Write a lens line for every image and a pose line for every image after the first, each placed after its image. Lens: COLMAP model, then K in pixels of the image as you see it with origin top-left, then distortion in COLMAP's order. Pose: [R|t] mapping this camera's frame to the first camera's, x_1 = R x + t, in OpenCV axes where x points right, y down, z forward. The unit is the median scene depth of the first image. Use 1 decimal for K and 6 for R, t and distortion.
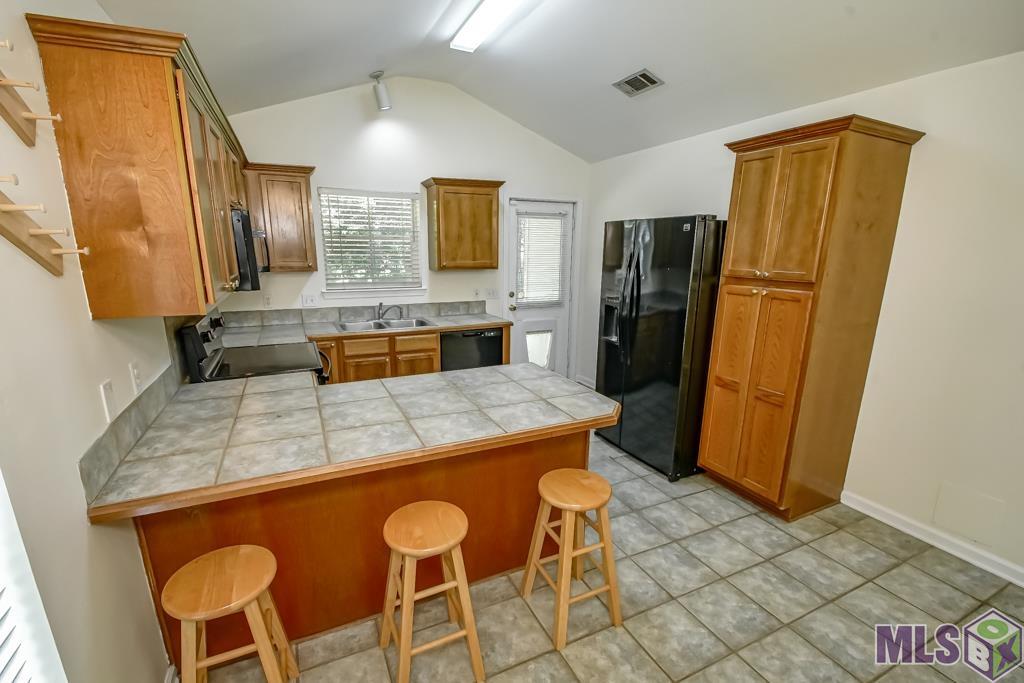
lens RADIAL K [[451.3, 0, 499.1], [0, 451.3, 352.4], [0, 0, 1]] dist [-0.002317, -0.000558]
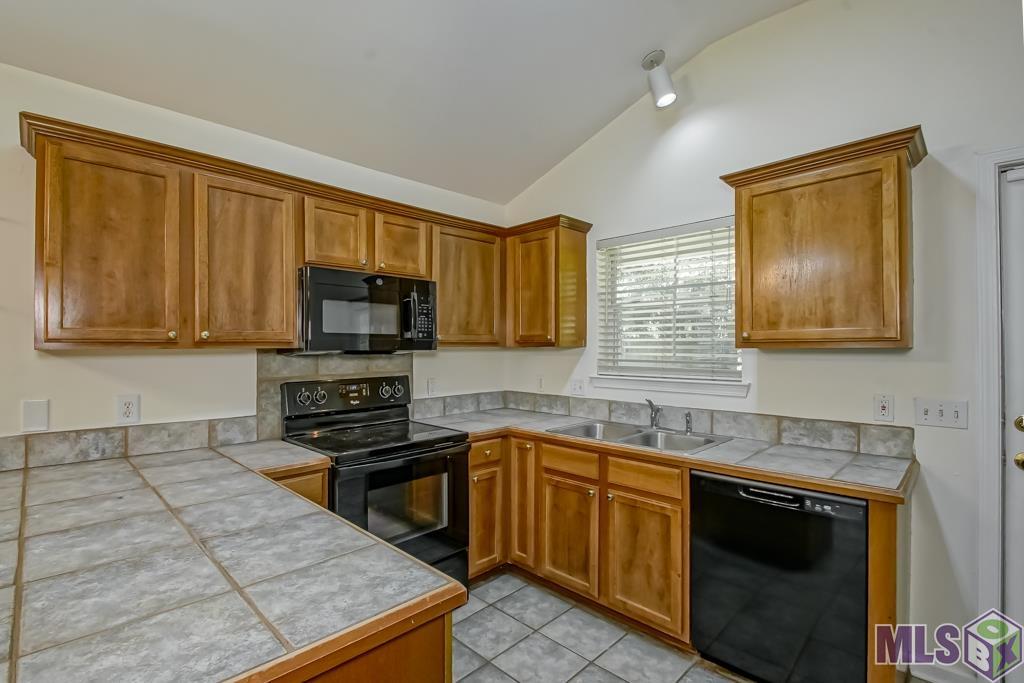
lens RADIAL K [[468.3, 0, 492.6], [0, 468.3, 339.5], [0, 0, 1]] dist [-0.000587, -0.006300]
pose [[0.340335, -0.022574, -0.940033, 0.409320], [-0.212938, 0.971890, -0.100432, -0.123963], [0.915876, 0.234349, 0.325961, 0.890011]]
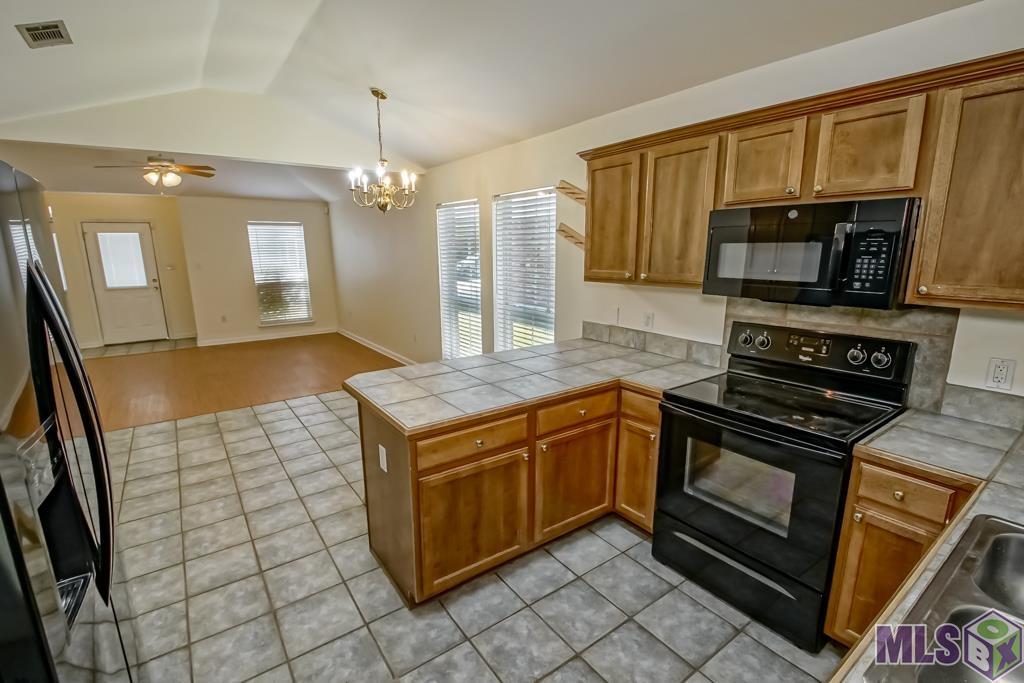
lens RADIAL K [[468.3, 0, 516.0], [0, 468.3, 347.8], [0, 0, 1]] dist [-0.000587, -0.006300]
pose [[-0.980500, 0.043072, -0.191743, 0.042750], [-0.043889, 0.903052, 0.427284, -0.382953], [0.191558, 0.427367, -0.883551, 1.605601]]
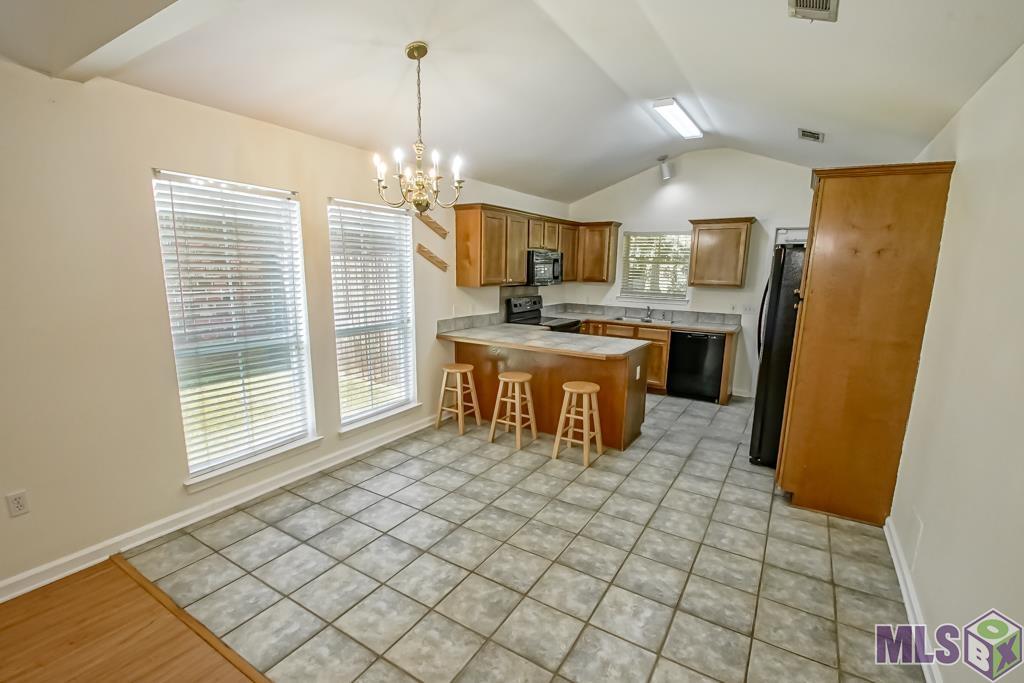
lens RADIAL K [[468.3, 0, 497.4], [0, 468.3, 343.3], [0, 0, 1]] dist [-0.000587, -0.006300]
pose [[0.534321, 0.143687, -0.832979, 1.156017], [-0.209689, 0.977175, 0.034054, 0.085620], [0.818860, 0.156471, 0.552255, -0.323676]]
